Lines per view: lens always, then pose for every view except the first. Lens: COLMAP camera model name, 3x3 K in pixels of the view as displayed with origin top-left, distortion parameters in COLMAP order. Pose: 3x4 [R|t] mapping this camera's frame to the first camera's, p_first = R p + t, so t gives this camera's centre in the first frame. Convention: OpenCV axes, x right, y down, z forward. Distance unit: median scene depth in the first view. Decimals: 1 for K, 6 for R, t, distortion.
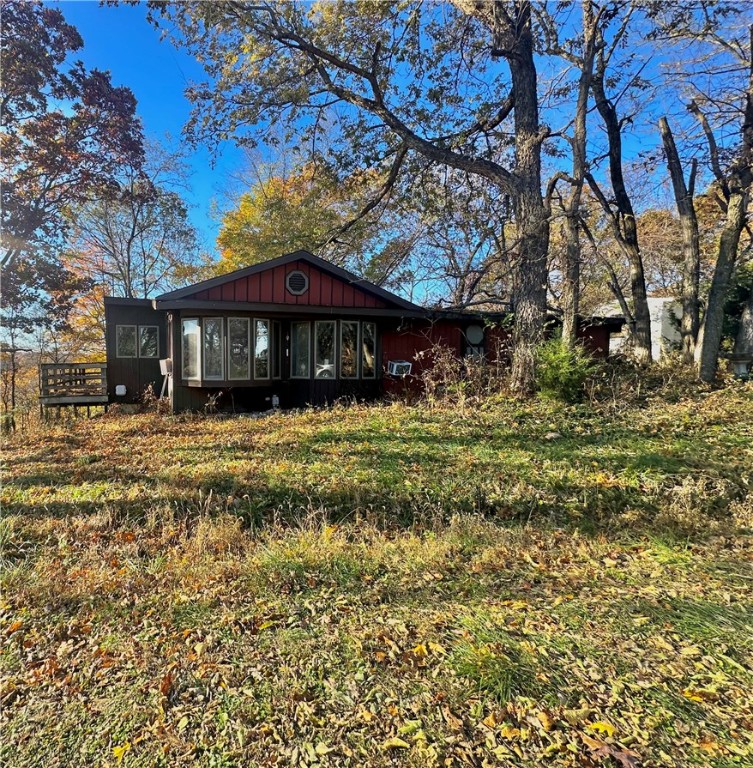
lens RADIAL K [[406.0, 0, 243.0], [0, 406.0, 382.2], [0, 0, 1]] dist [0.000180, -0.000001]
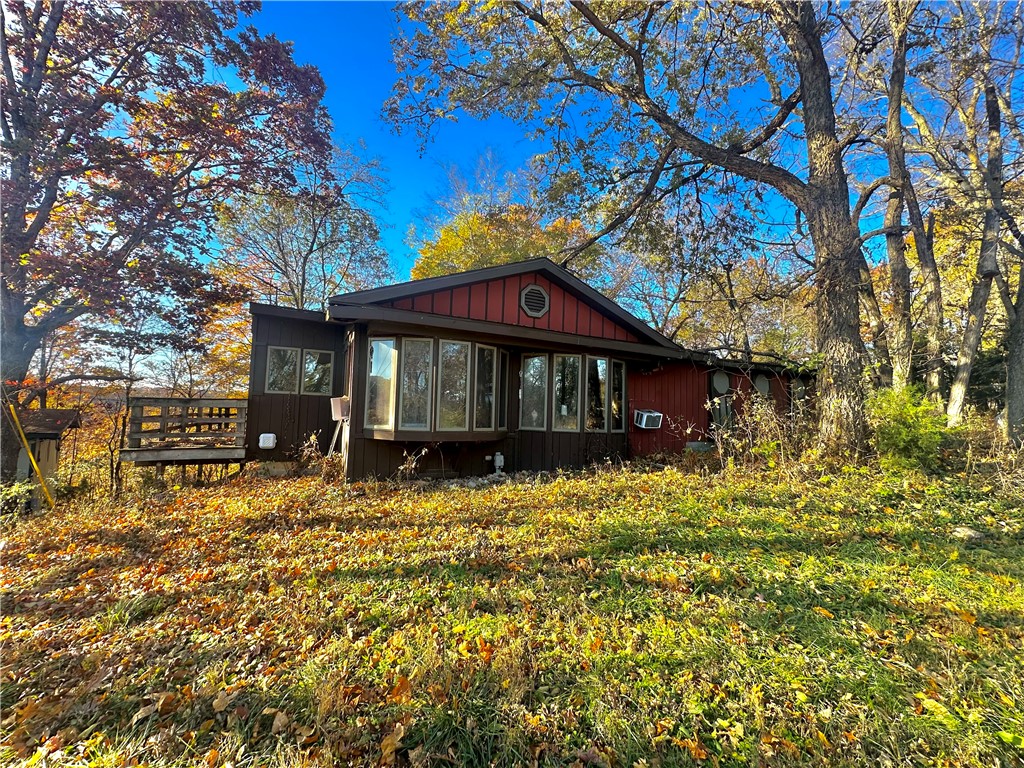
lens RADIAL K [[404.2, 0, 512.0], [0, 404.2, 384.0], [0, 0, 1]] dist [-0.002024, 0.000073]
pose [[0.978424, 0.043936, 0.201881, -0.050488], [-0.021363, 0.993404, -0.112662, -0.009365], [-0.205499, 0.105918, 0.972909, 0.301992]]
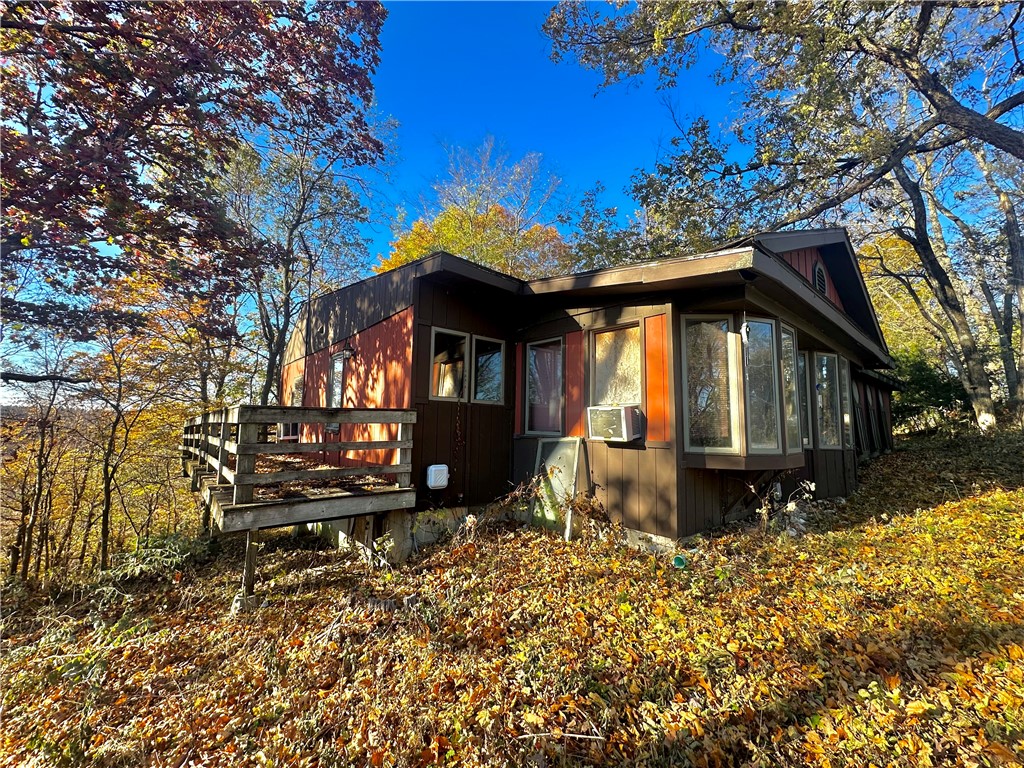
lens RADIAL K [[404.2, 0, 512.0], [0, 404.2, 384.0], [0, 0, 1]] dist [-0.002024, 0.000073]
pose [[0.896919, 0.064305, 0.437494, -0.511909], [0.003322, 0.988362, -0.152085, -0.013972], [-0.442182, 0.137862, 0.886267, 0.699986]]
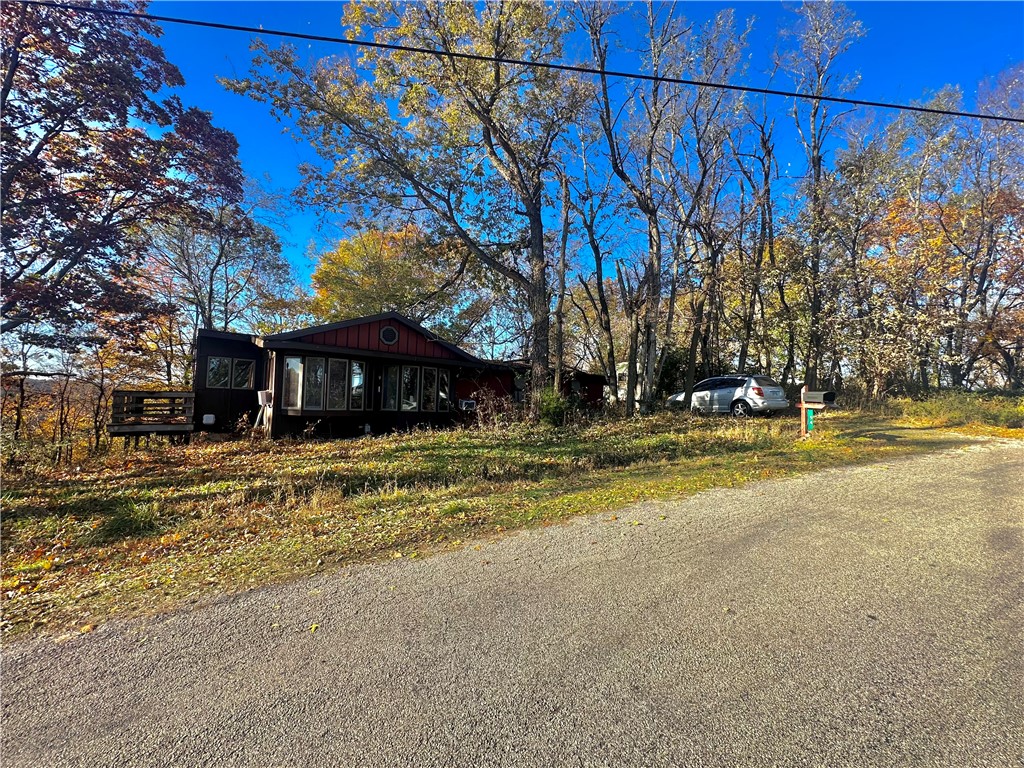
lens RADIAL K [[404.2, 0, 512.0], [0, 404.2, 384.0], [0, 0, 1]] dist [-0.002024, 0.000073]
pose [[0.911617, 0.046073, 0.408450, -0.027536], [-0.007236, 0.995343, -0.096124, 0.028420], [-0.410977, 0.084673, 0.907705, -0.304725]]
